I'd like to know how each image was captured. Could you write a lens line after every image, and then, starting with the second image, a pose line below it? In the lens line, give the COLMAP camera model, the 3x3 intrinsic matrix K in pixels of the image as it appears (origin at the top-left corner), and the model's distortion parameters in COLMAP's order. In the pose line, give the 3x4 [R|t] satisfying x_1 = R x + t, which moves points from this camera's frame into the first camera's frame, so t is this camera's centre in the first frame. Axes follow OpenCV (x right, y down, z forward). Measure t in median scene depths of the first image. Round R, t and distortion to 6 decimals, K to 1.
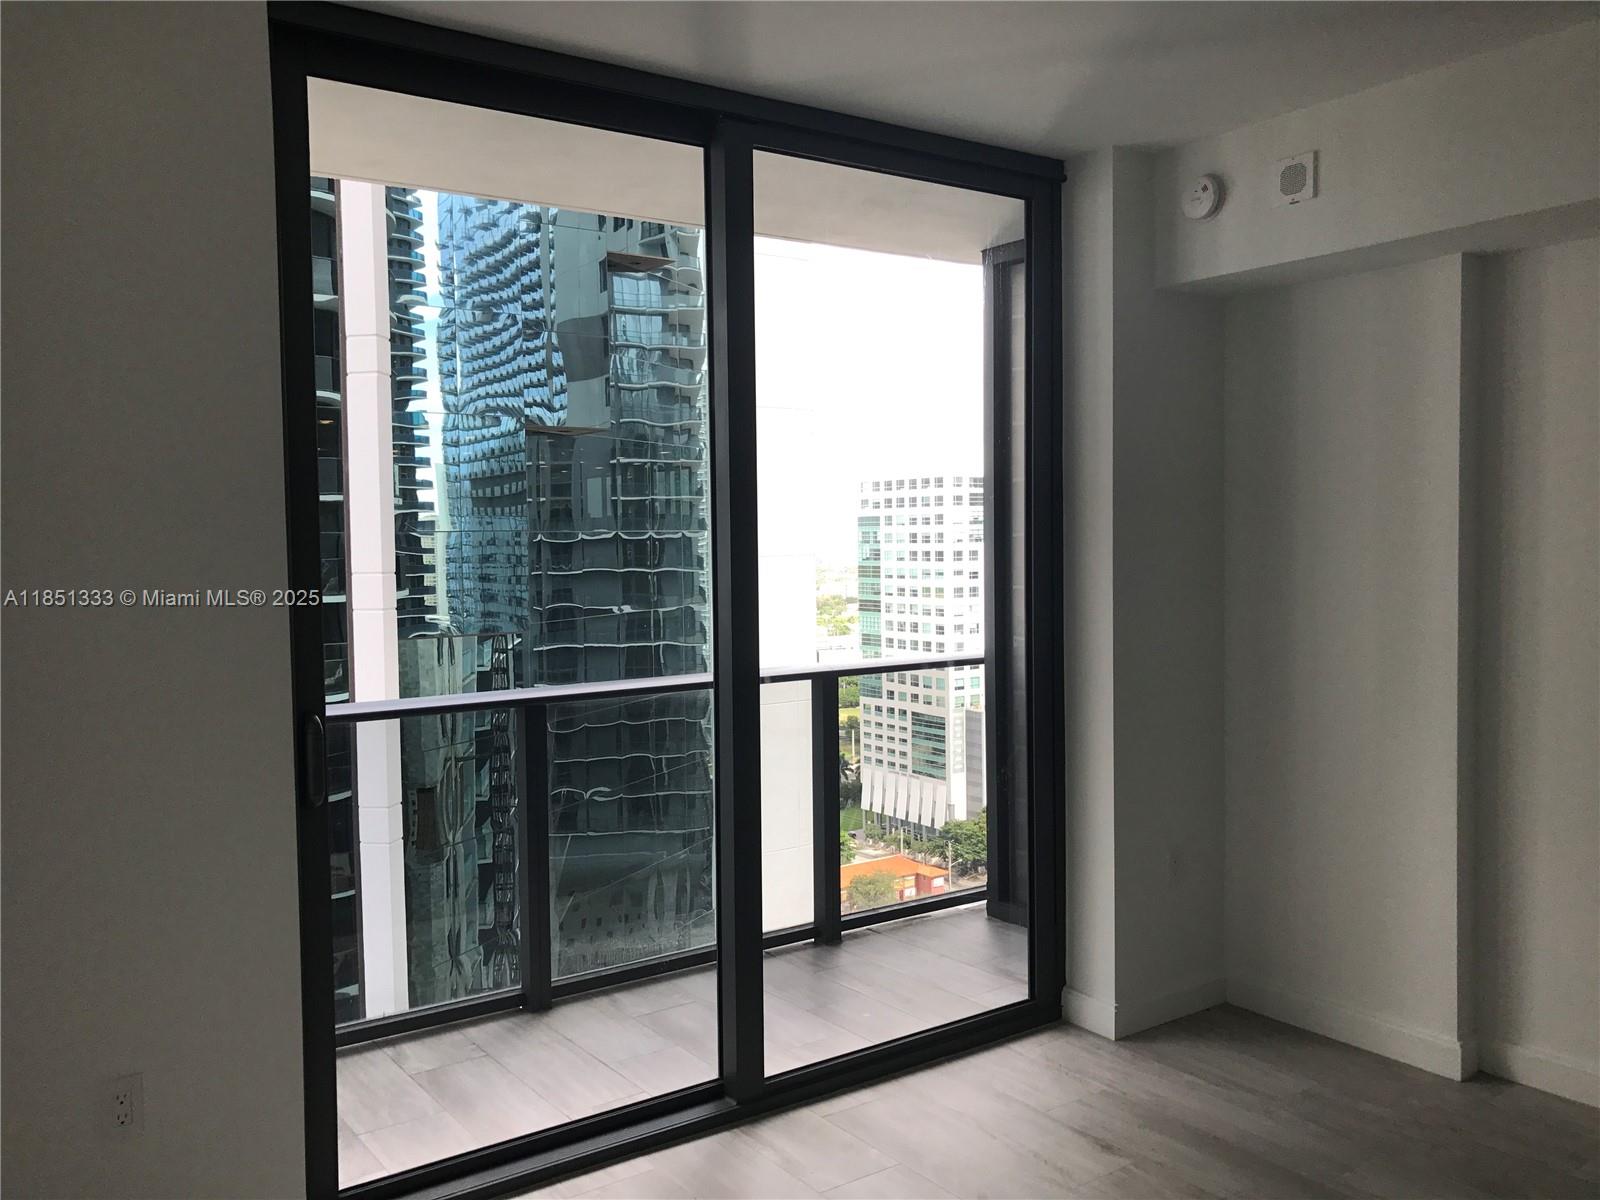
lens RADIAL K [[1321.5, 0, 791.3], [0, 1321.5, 594.3], [0, 0, 1]] dist [0.038857, -0.055357]
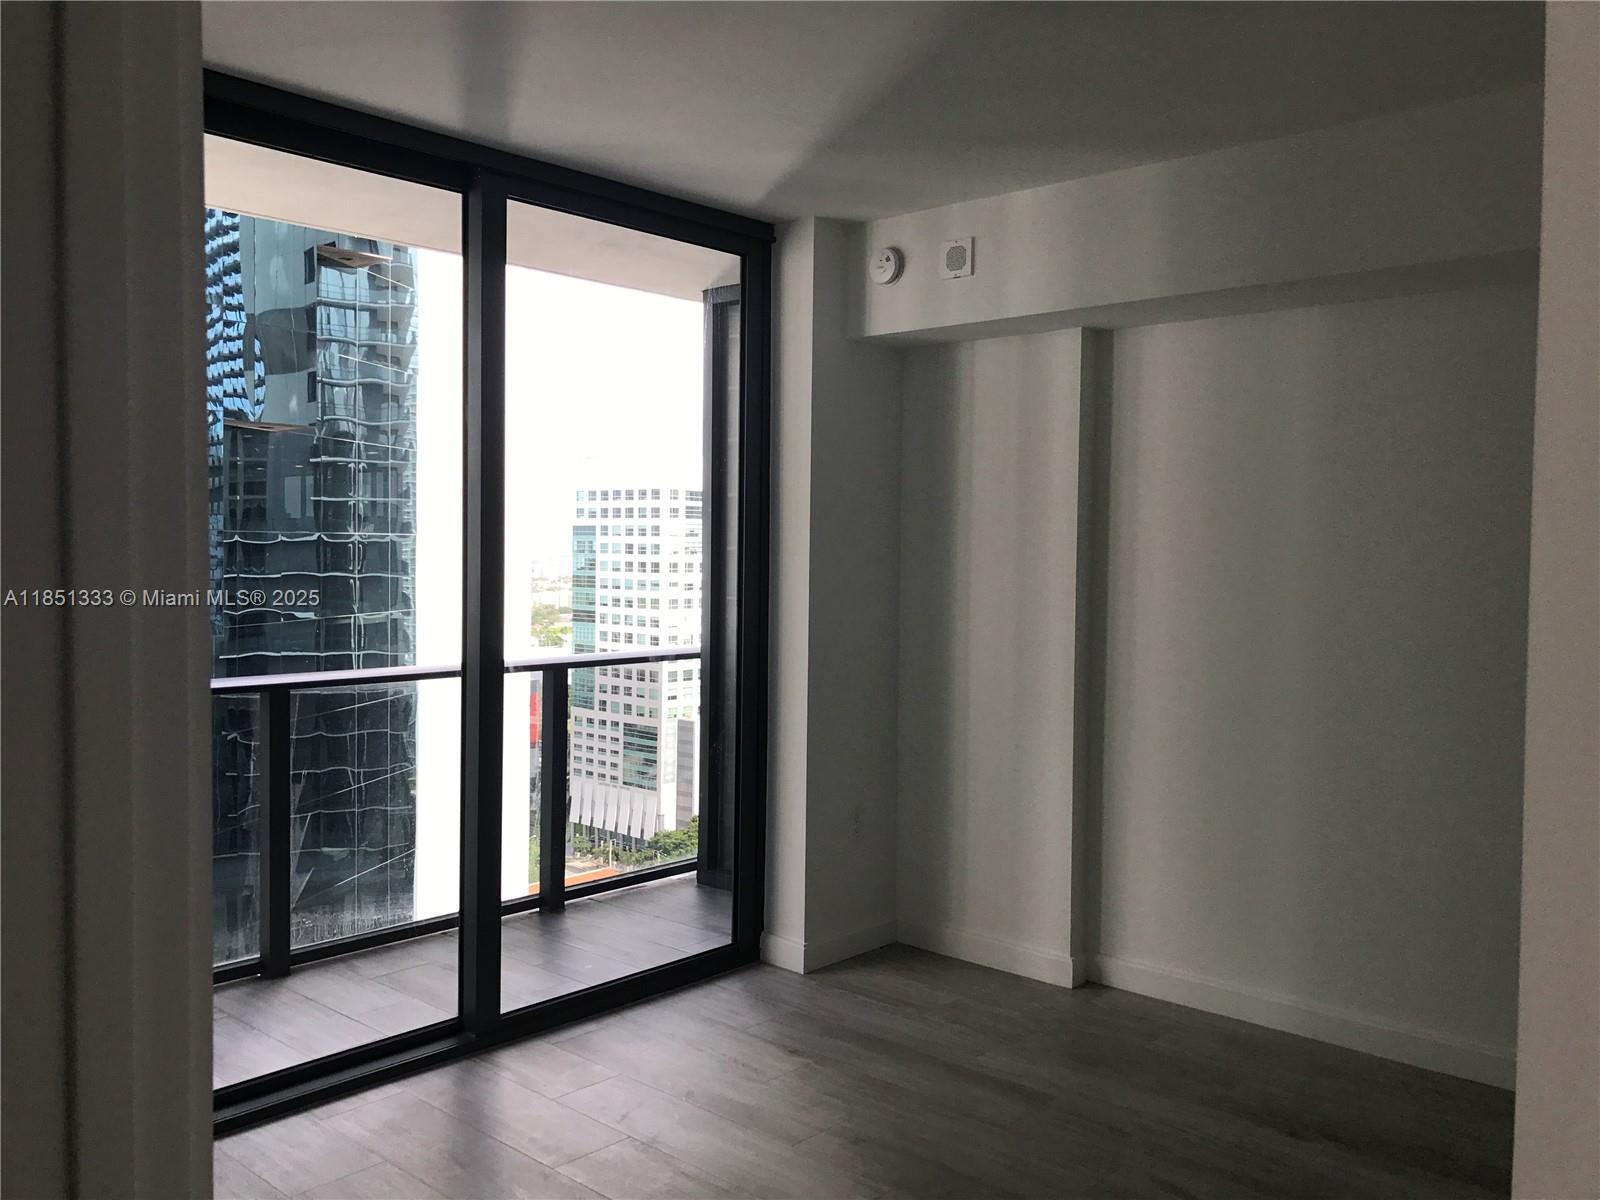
lens RADIAL K [[1321.5, 0, 805.5], [0, 1321.5, 599.1], [0, 0, 1]] dist [0.038857, -0.055357]
pose [[0.974438, 0.017897, 0.223943, -0.018810], [-0.016685, 0.999834, -0.007300, 0.009675], [-0.224037, 0.003377, 0.974575, -0.115997]]
